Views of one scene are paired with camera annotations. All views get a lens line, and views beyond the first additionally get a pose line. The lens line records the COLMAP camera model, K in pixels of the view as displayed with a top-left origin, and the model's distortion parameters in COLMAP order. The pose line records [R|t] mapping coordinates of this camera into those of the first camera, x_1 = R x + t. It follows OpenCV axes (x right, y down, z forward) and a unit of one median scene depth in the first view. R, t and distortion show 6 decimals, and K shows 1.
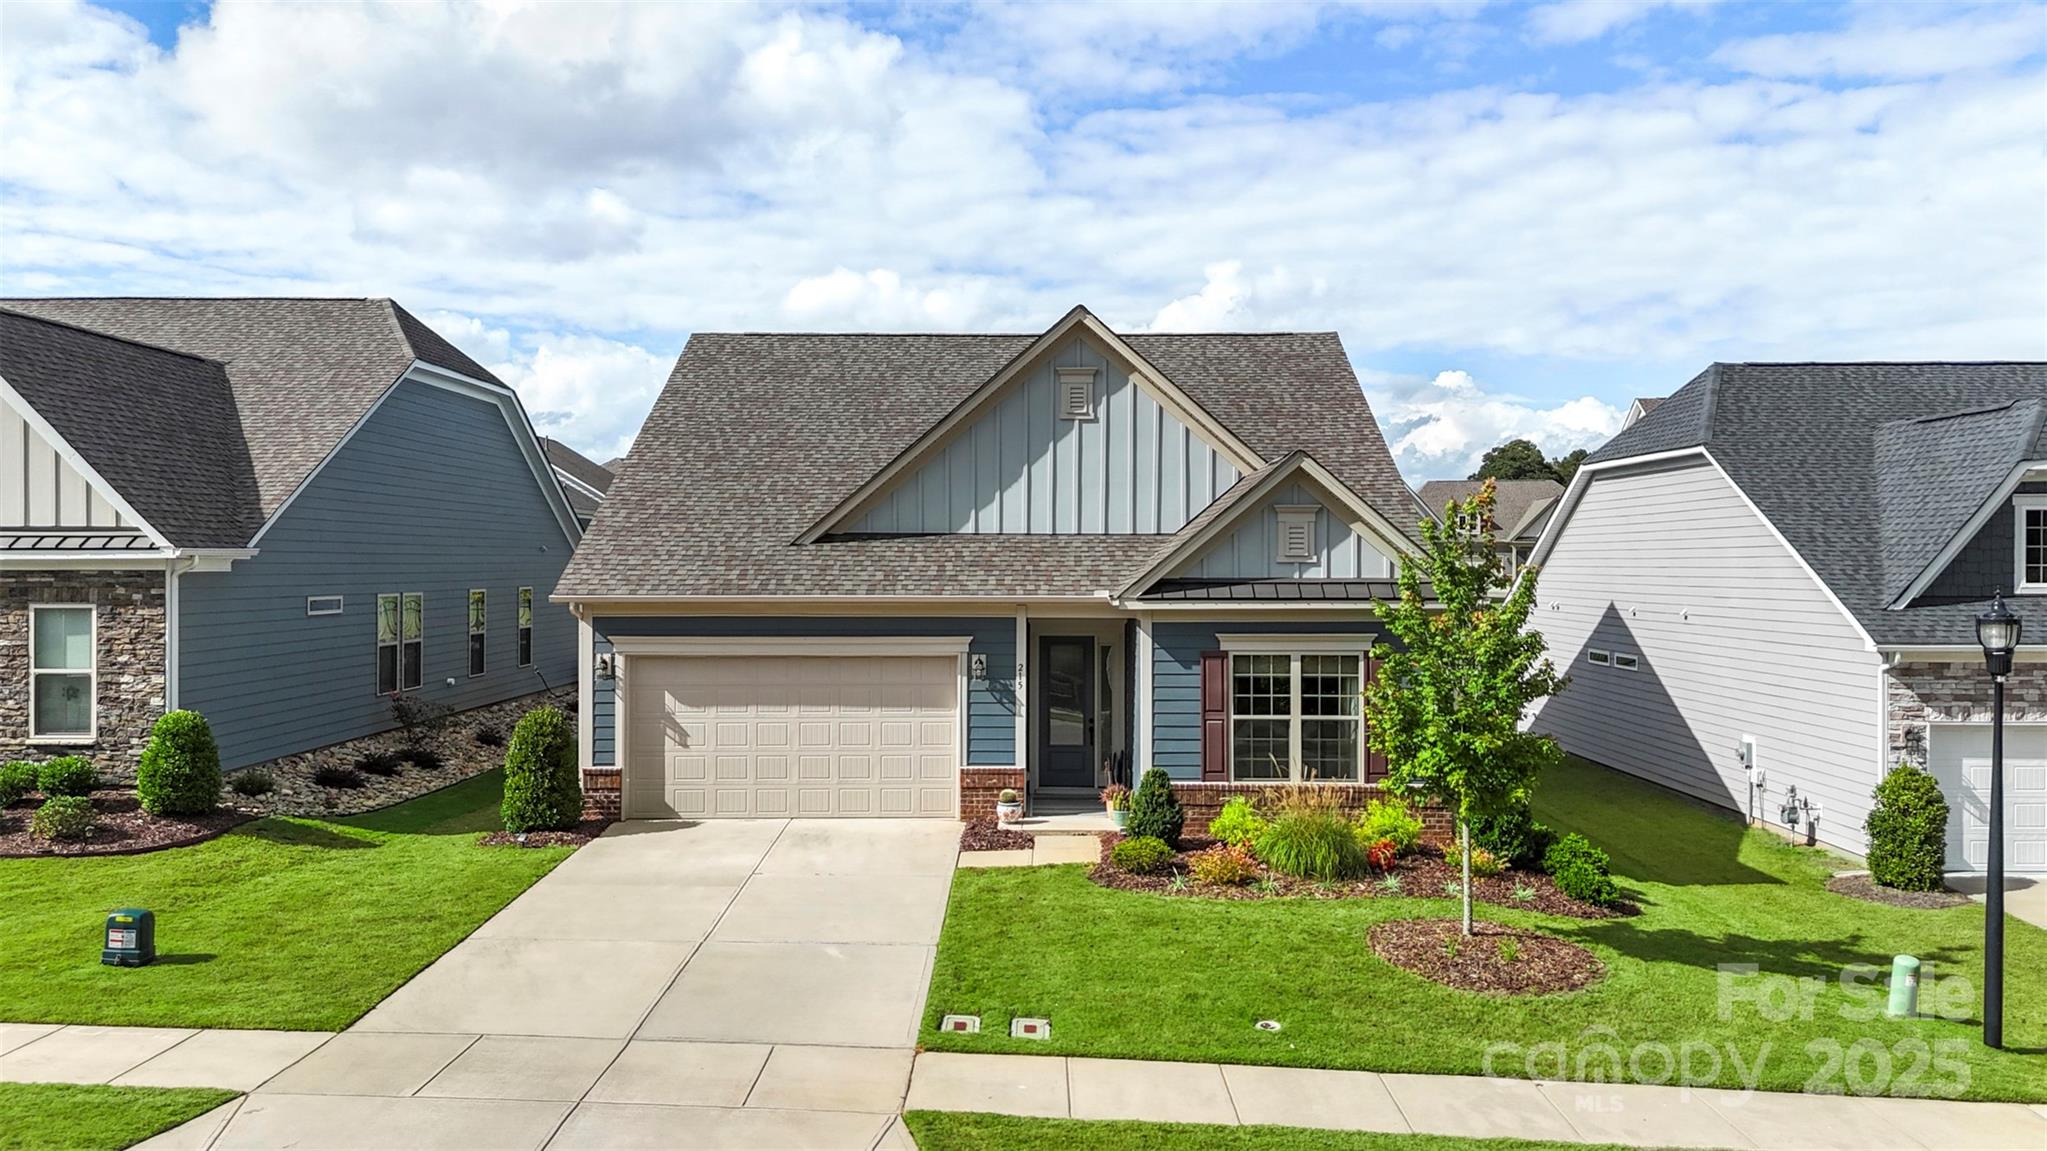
lens RADIAL K [[1545.4, 0, 984.4], [0, 1545.4, 552.4], [0, 0, 1]] dist [0.026262, -0.010624]
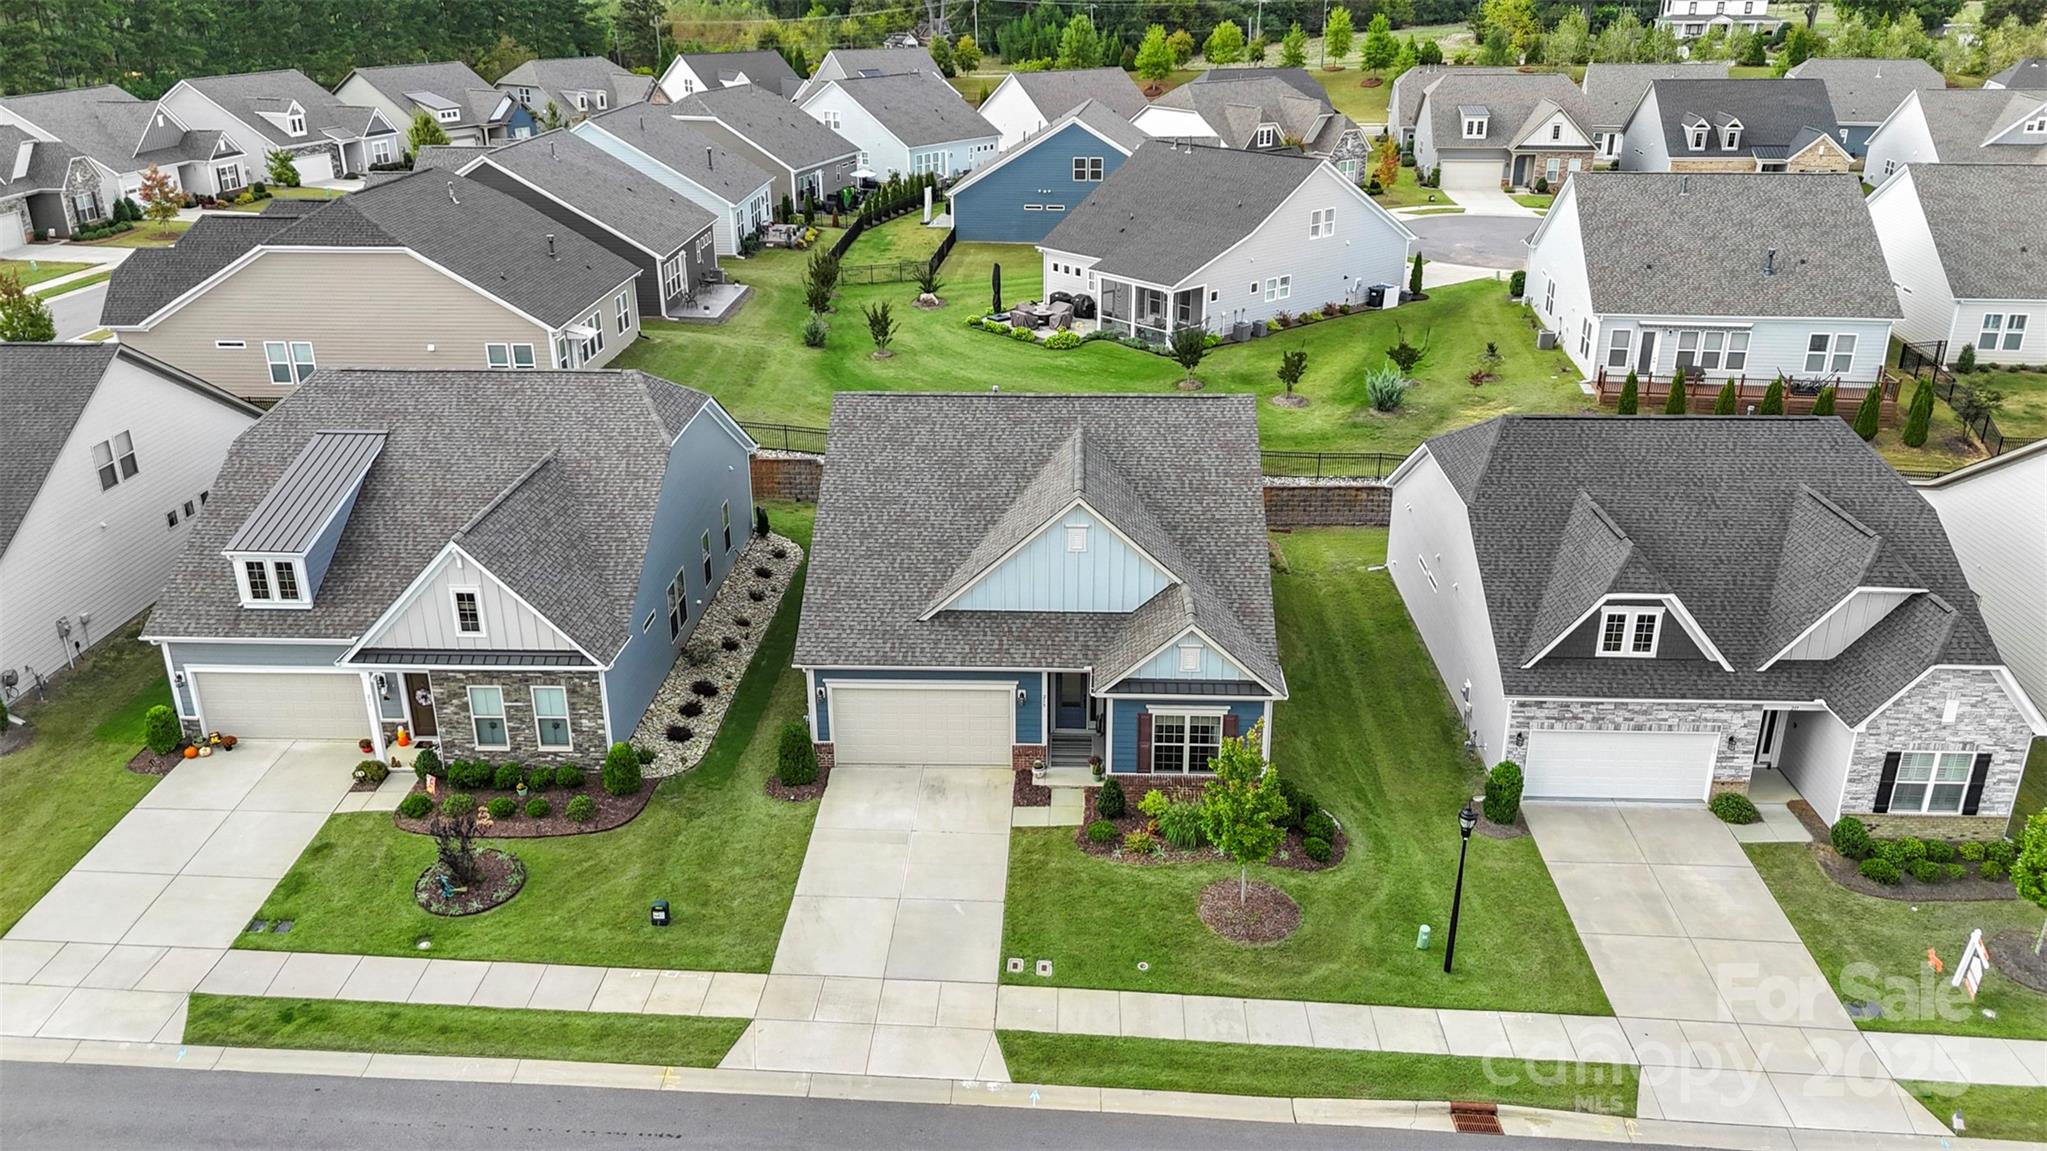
lens RADIAL K [[1545.4, 0, 959.4], [0, 1545.4, 533.6], [0, 0, 1]] dist [0.026262, -0.010624]
pose [[0.998829, -0.006114, -0.047994, 0.012065], [0.022862, 0.933893, 0.356821, -0.816800], [0.042639, -0.357501, 0.932939, -0.702641]]
